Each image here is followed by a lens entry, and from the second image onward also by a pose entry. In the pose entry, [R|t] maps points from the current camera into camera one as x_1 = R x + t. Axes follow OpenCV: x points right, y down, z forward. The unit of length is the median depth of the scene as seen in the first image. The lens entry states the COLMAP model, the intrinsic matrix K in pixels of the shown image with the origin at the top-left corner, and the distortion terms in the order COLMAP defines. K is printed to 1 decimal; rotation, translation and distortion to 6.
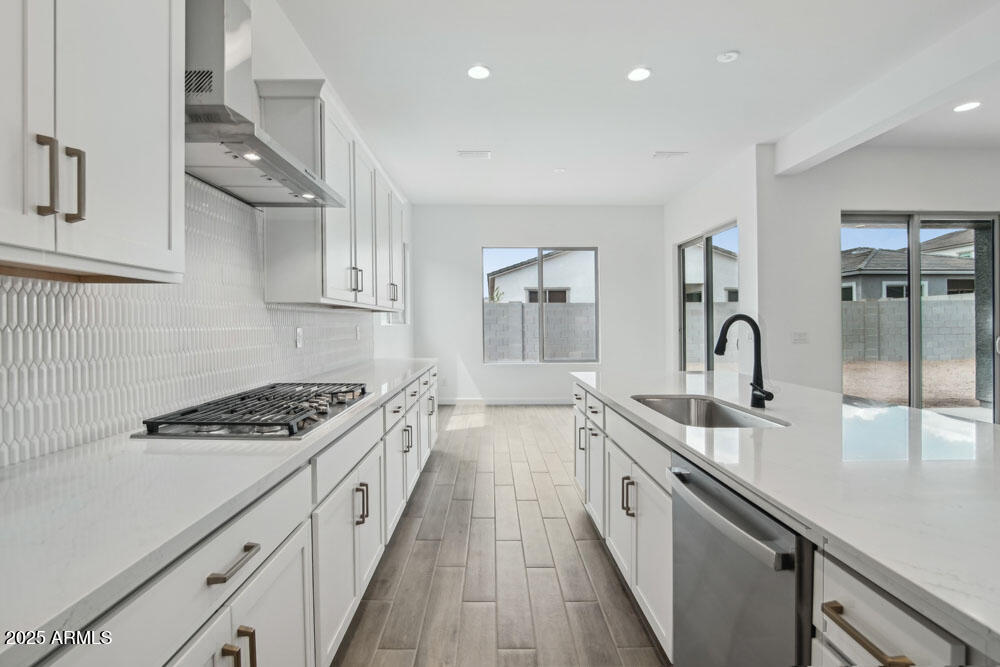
lens RADIAL K [[455.3, 0, 496.8], [0, 455.3, 328.5], [0, 0, 1]] dist [-0.026693, -0.000805]
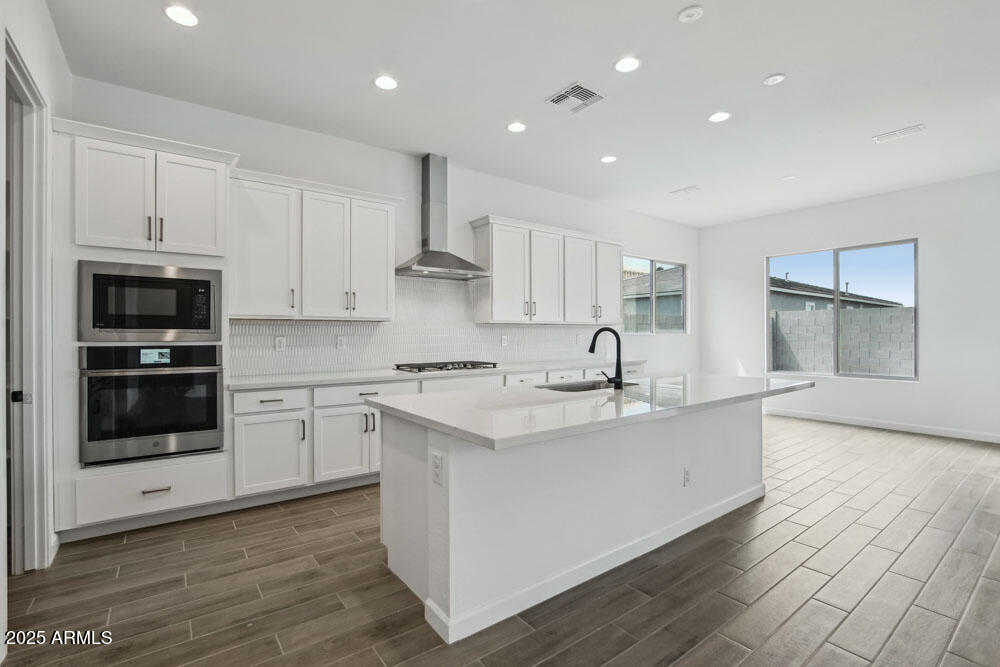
lens RADIAL K [[455.3, 0, 500.1], [0, 455.3, 334.4], [0, 0, 1]] dist [-0.026693, -0.000805]
pose [[0.594525, 0.002914, -0.804072, 0.411496], [-0.007529, 0.999970, -0.001943, -0.000855], [0.804042, 0.007209, 0.594529, -0.058405]]
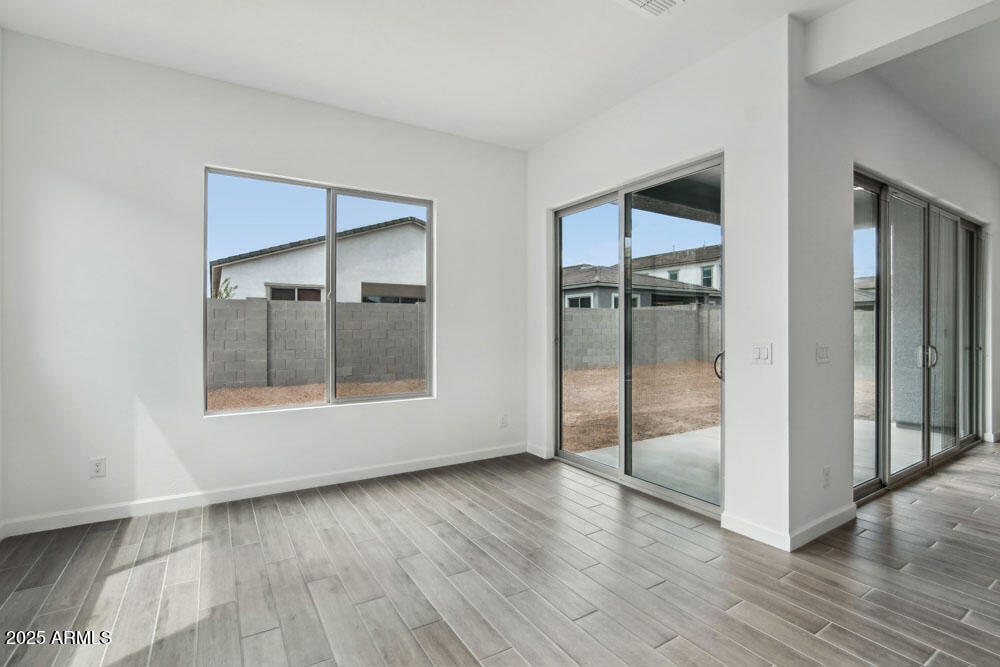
lens RADIAL K [[455.3, 0, 487.6], [0, 455.3, 320.7], [0, 0, 1]] dist [-0.026693, -0.000805]
pose [[0.860506, 0.014850, 0.509223, -0.016109], [-0.000942, 0.999620, -0.027559, -0.005700], [-0.509439, 0.023235, 0.860193, 0.453336]]
